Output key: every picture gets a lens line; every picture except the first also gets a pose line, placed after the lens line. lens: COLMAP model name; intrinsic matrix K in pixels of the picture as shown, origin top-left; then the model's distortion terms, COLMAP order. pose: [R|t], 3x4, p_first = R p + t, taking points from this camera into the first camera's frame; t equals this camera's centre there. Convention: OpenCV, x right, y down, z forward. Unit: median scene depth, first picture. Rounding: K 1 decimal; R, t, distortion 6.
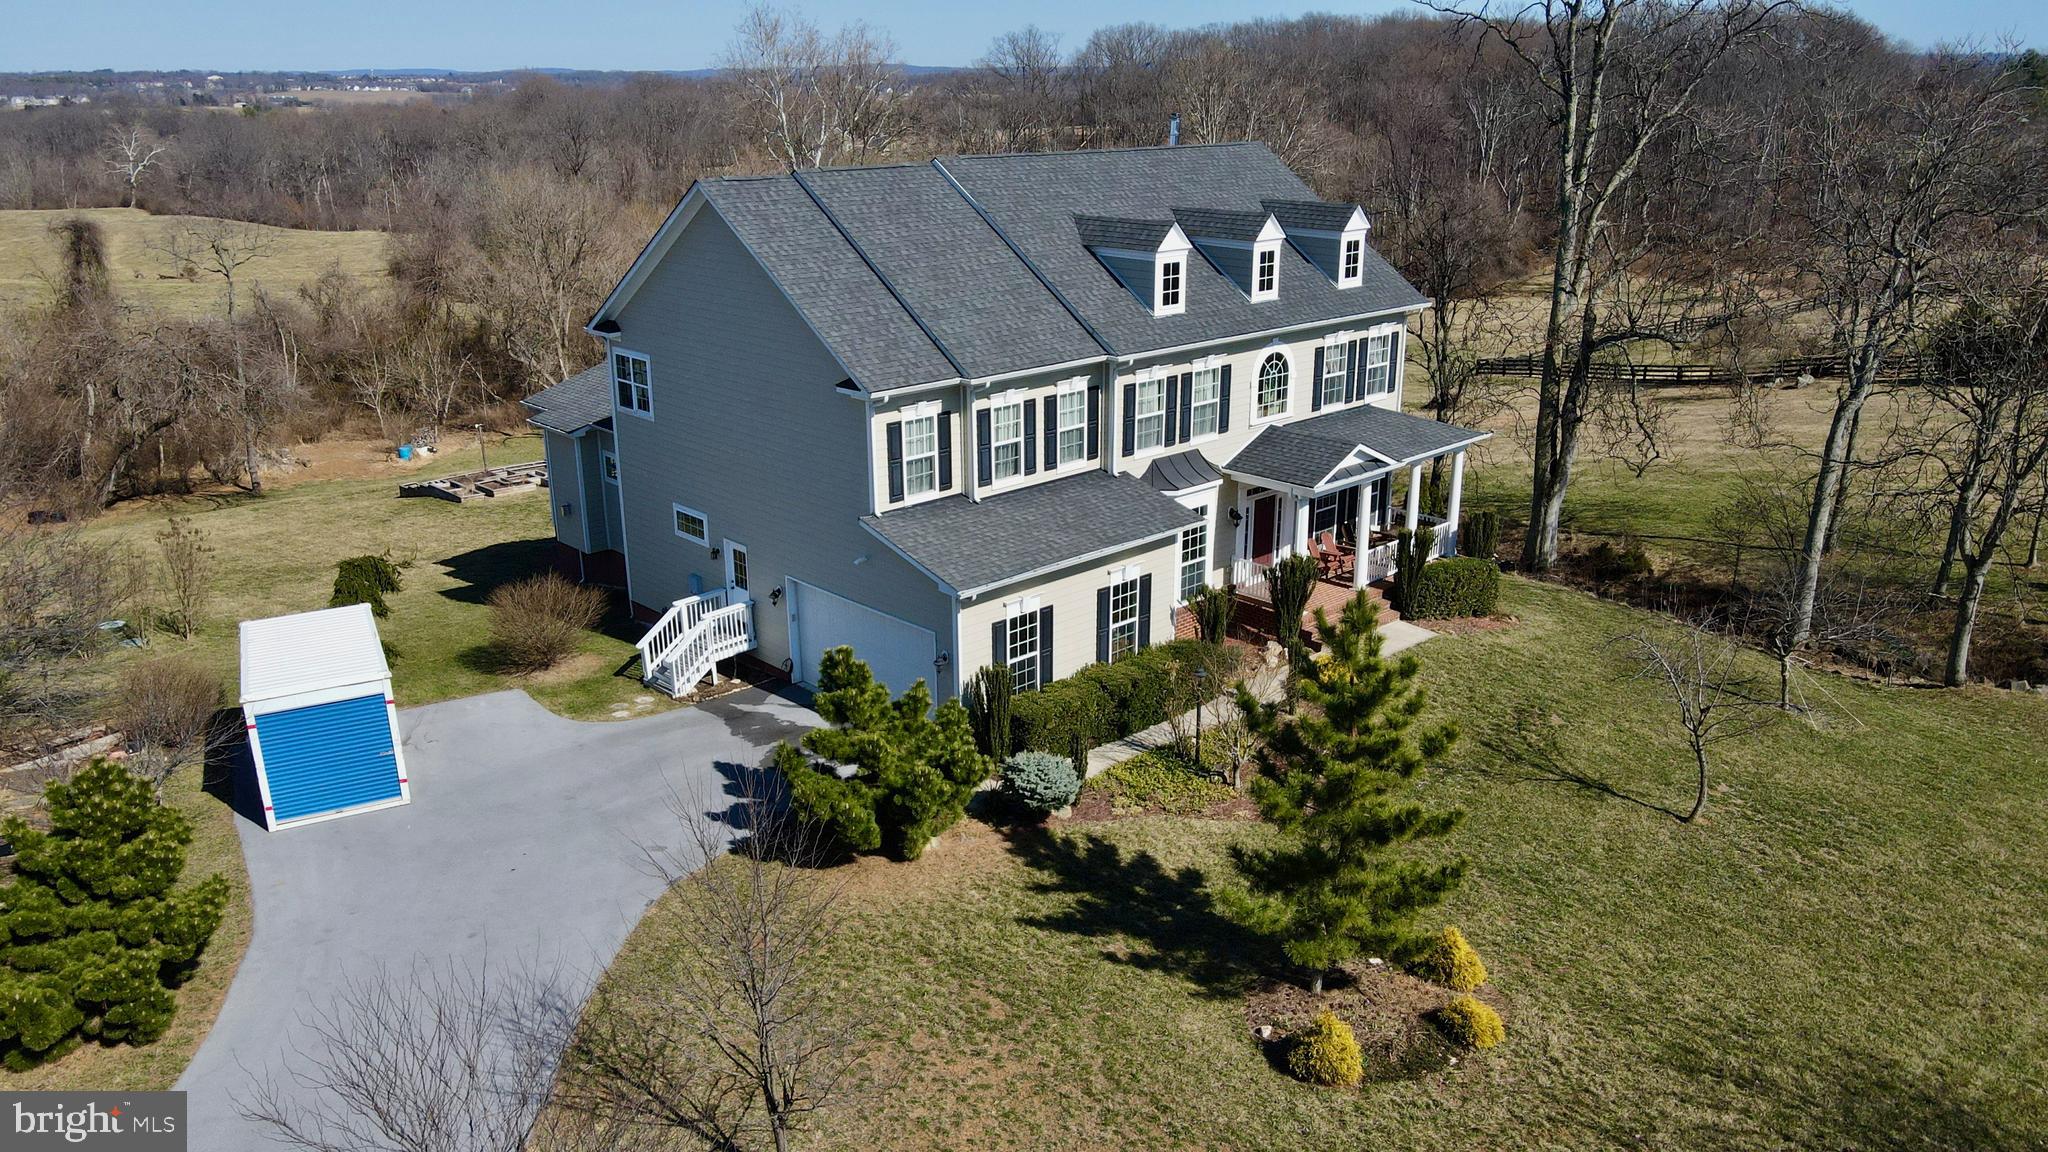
lens RADIAL K [[1519.2, 0, 1027.4], [0, 1519.2, 594.5], [0, 0, 1]] dist [-0.004905, 0.032213]
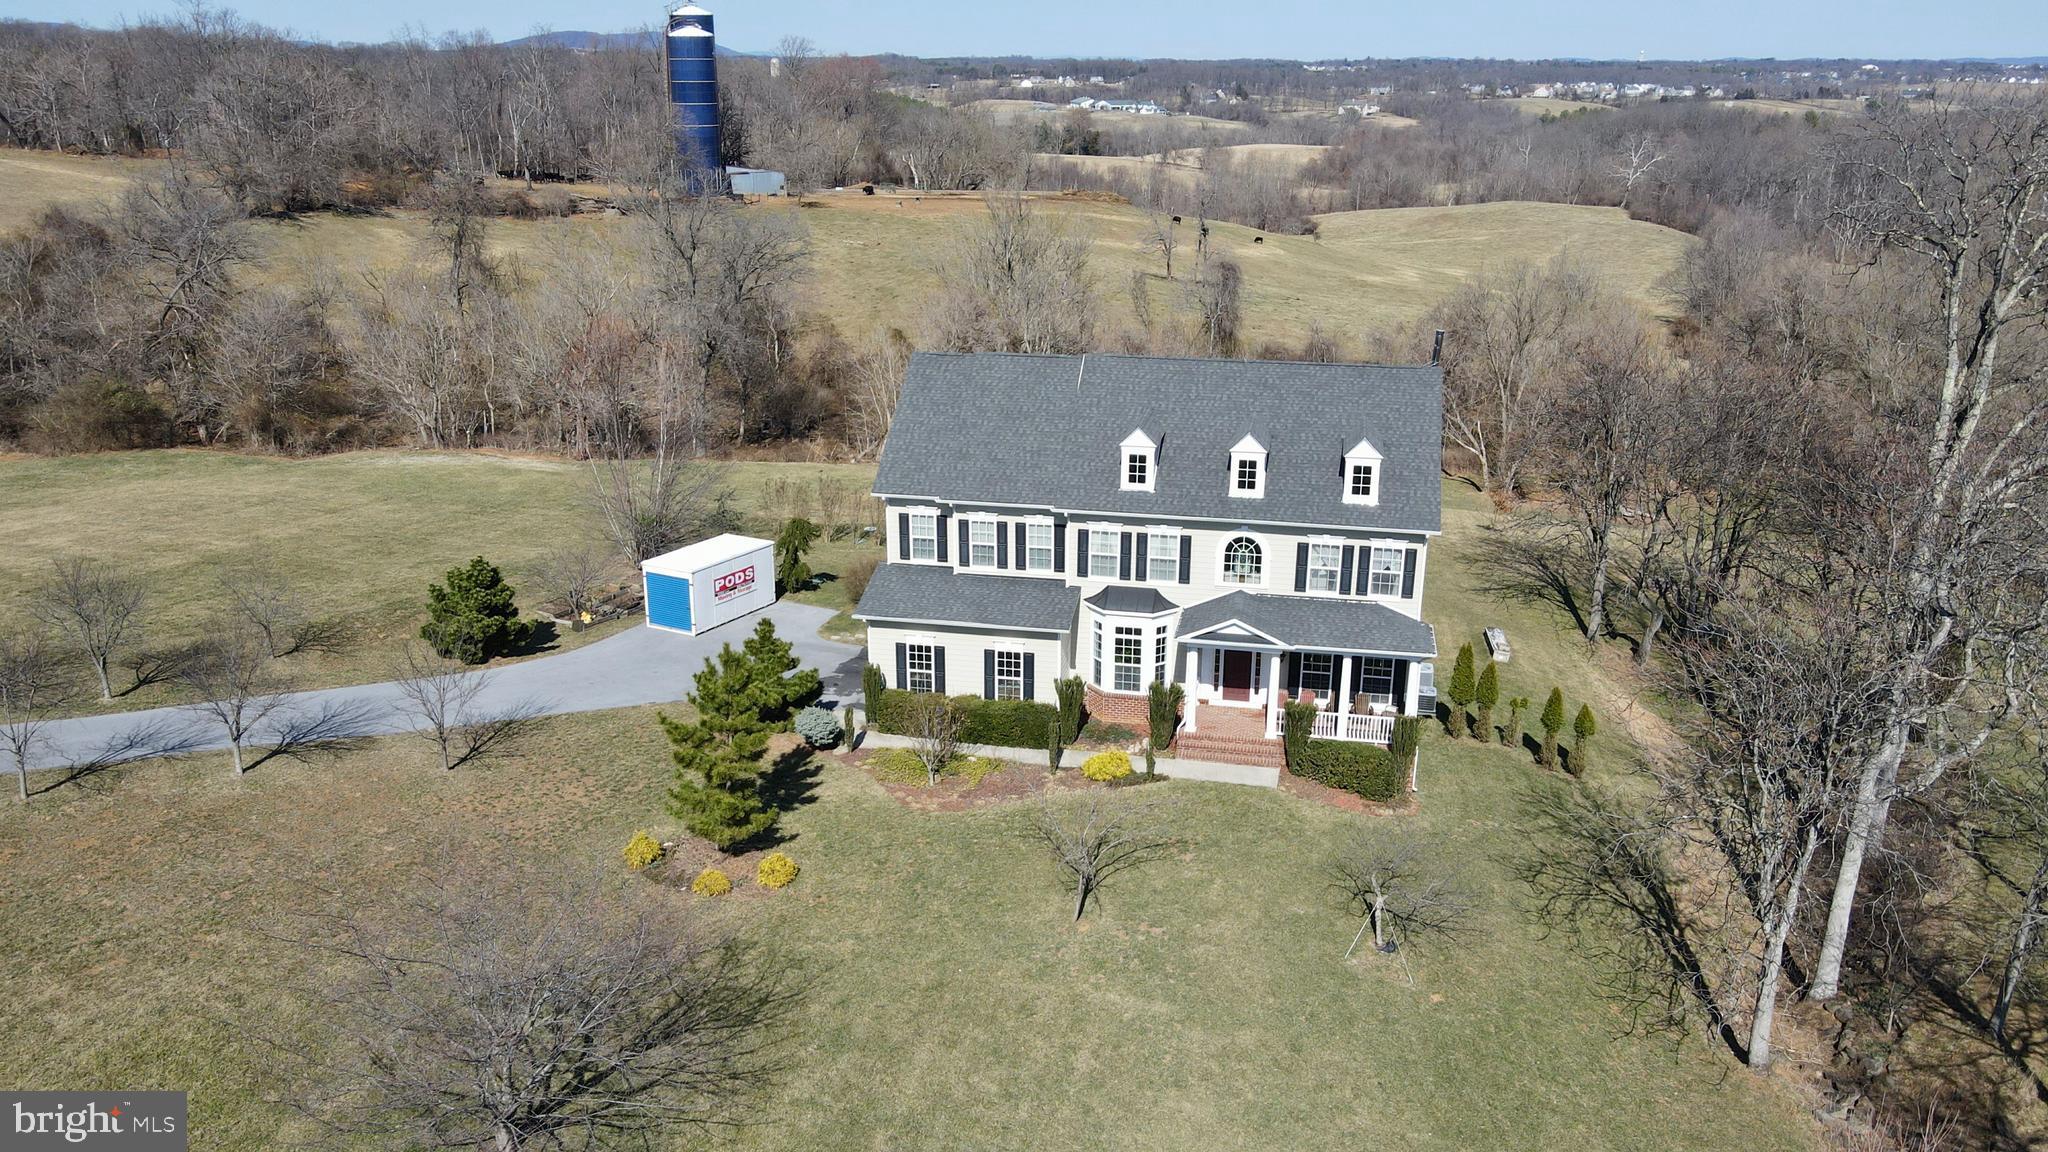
lens RADIAL K [[1519.2, 0, 1025.2], [0, 1519.2, 599.5], [0, 0, 1]] dist [-0.004905, 0.032213]
pose [[0.576136, 0.276544, -0.769149, 1.130415], [-0.268097, 0.952901, 0.141791, -0.255746], [0.772134, 0.124516, 0.623141, 0.055034]]
